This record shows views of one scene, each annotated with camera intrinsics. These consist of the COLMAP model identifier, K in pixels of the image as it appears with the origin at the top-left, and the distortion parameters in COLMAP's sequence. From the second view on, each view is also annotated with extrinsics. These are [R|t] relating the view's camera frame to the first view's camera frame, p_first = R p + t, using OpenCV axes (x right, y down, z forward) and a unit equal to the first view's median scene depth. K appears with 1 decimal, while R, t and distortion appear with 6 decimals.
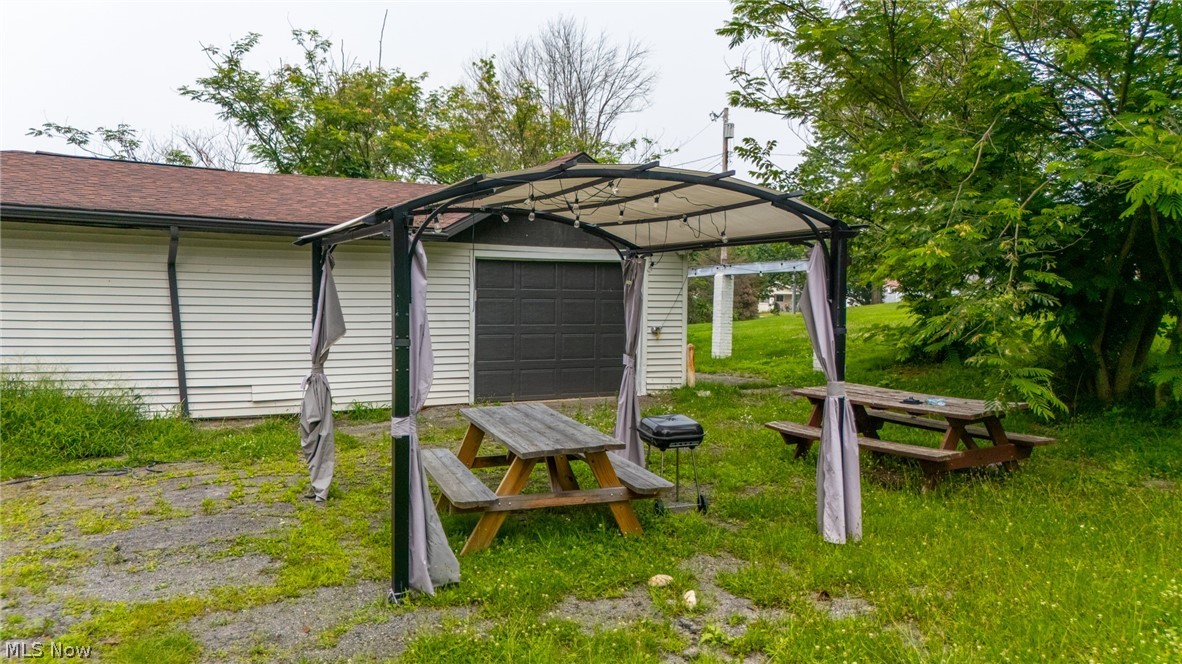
lens RADIAL K [[872.1, 0, 591.0], [0, 872.1, 332.0], [0, 0, 1]] dist [0.062194, -0.004597]
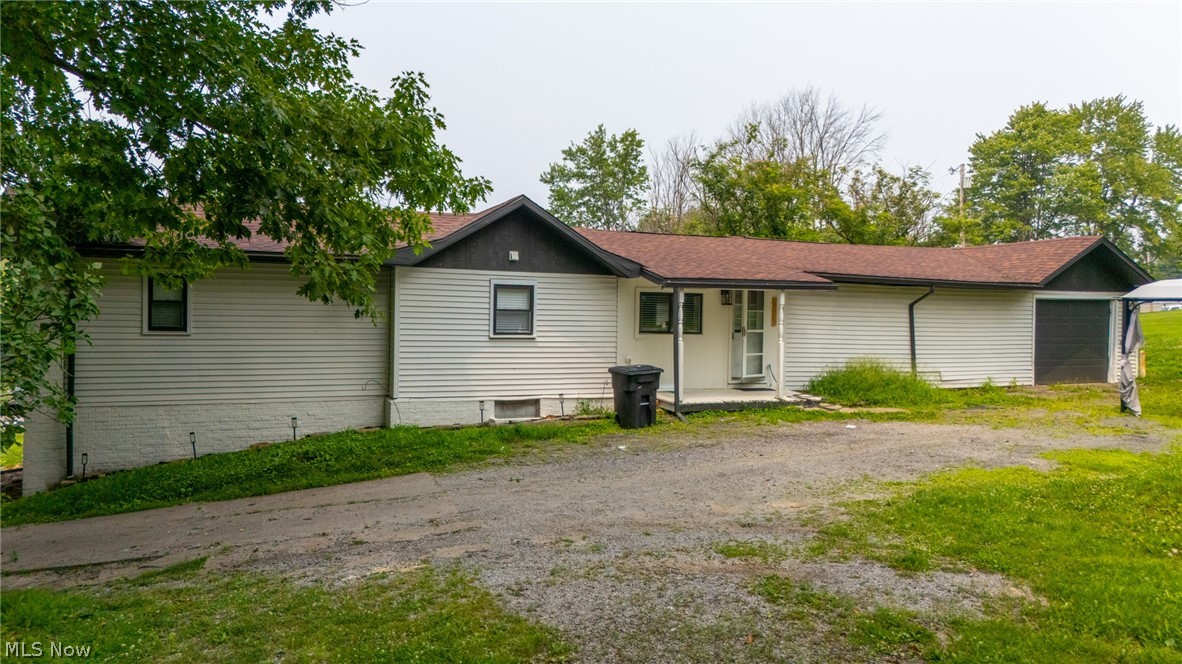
lens RADIAL K [[872.1, 0, 591.0], [0, 872.1, 332.0], [0, 0, 1]] dist [0.062194, -0.004597]
pose [[0.999196, -0.003408, -0.039940, -0.970822], [0.002106, 0.999466, -0.032603, 0.035187], [0.040030, 0.032492, 0.998670, -0.785980]]
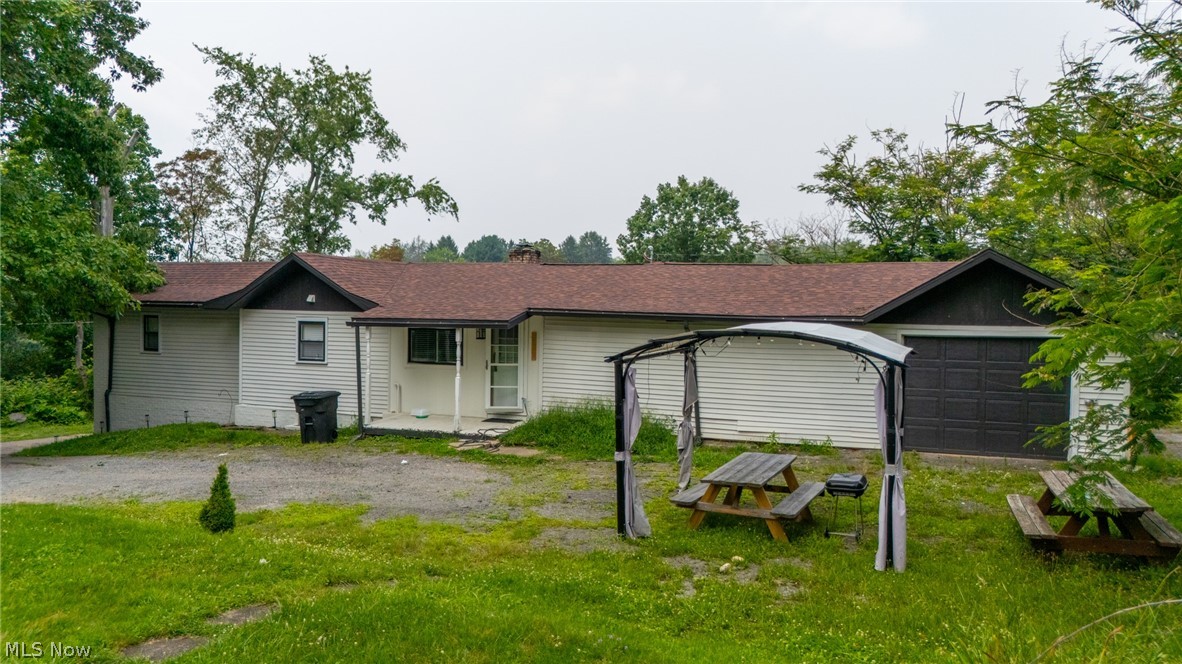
lens RADIAL K [[853.2, 0, 591.0], [0, 853.2, 332.0], [0, 0, 1]] dist [0.063560, -0.002273]
pose [[0.684481, 0.018225, -0.728803, 0.492871], [-0.032604, 0.999453, -0.005628, -0.071604], [0.728301, 0.027614, 0.684701, -0.192479]]
